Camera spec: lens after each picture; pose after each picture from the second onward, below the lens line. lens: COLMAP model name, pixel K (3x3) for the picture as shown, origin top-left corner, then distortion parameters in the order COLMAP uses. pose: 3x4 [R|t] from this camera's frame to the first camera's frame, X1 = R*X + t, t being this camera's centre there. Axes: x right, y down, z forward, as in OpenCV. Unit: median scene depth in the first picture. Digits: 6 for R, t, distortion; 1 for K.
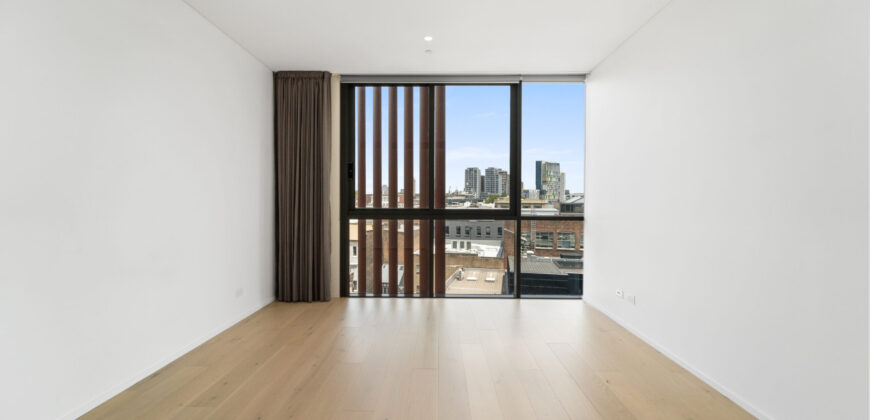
lens RADIAL K [[345.8, 0, 440.2], [0, 345.8, 199.5], [0, 0, 1]] dist [0.001339, 0.000103]
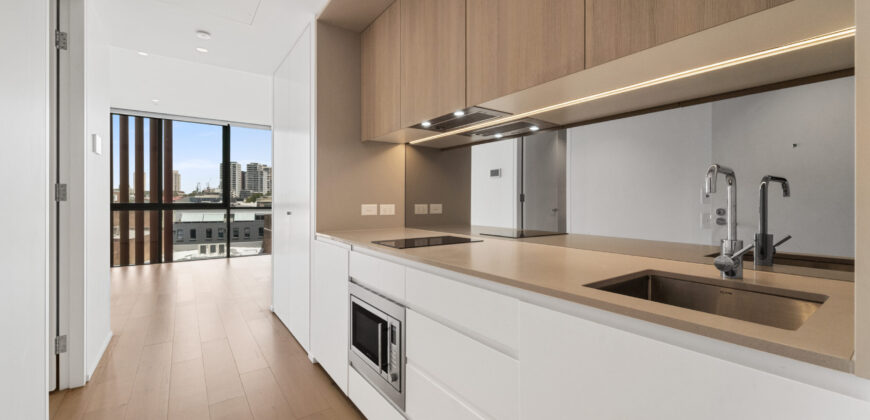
lens RADIAL K [[345.8, 0, 440.2], [0, 345.8, 199.5], [0, 0, 1]] dist [0.001339, 0.000103]
pose [[0.804217, -0.000490, 0.594336, 0.047554], [-0.001341, 0.999996, 0.002639, 0.006696], [-0.594335, -0.002920, 0.804213, -0.734408]]
